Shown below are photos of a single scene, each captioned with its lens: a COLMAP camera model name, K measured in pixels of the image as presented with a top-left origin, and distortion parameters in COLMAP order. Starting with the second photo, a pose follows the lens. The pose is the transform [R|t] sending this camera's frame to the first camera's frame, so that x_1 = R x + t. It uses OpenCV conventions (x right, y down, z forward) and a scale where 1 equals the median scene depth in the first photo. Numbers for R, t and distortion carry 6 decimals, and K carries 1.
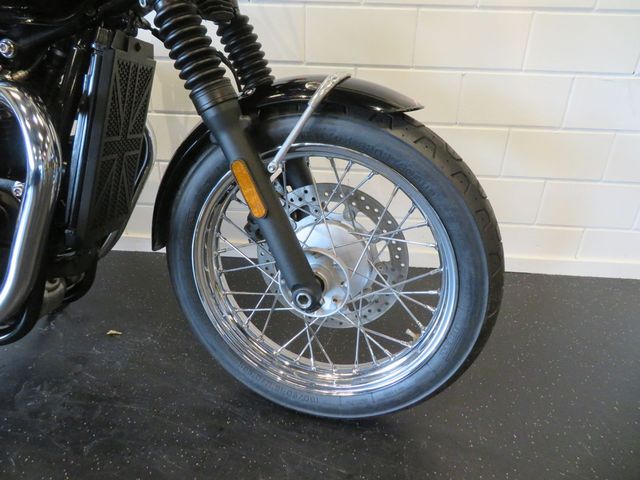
lens RADIAL K [[455.3, 0, 320.0], [0, 455.3, 240.0], [0, 0, 1]] dist [-0.007770, -0.004157]
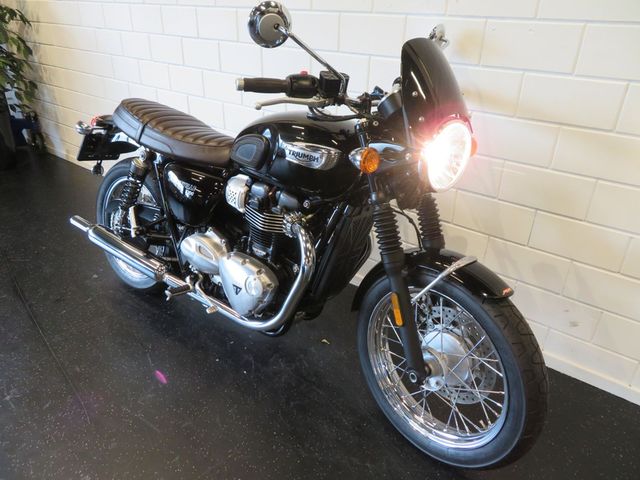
lens RADIAL K [[463.0, 0, 320.0], [0, 463.0, 240.0], [0, 0, 1]] dist [-0.008231, 0.001858]
pose [[0.825743, 0.252853, -0.504196, 0.383503], [-0.248669, 0.965527, 0.076954, -0.377174], [0.506273, 0.061833, 0.860154, -0.645437]]
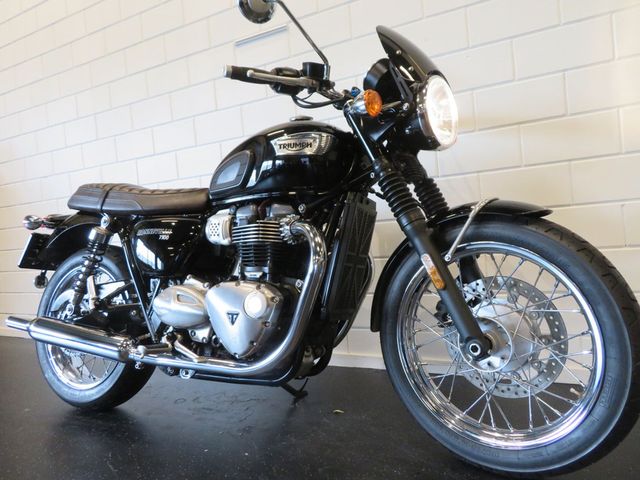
lens RADIAL K [[463.0, 0, 320.0], [0, 463.0, 240.0], [0, 0, 1]] dist [-0.008231, 0.001858]
pose [[0.904861, -0.094086, -0.415180, 0.139196], [-0.077762, 0.922333, -0.378491, 0.358178], [0.418545, 0.374767, 0.827267, -0.439959]]
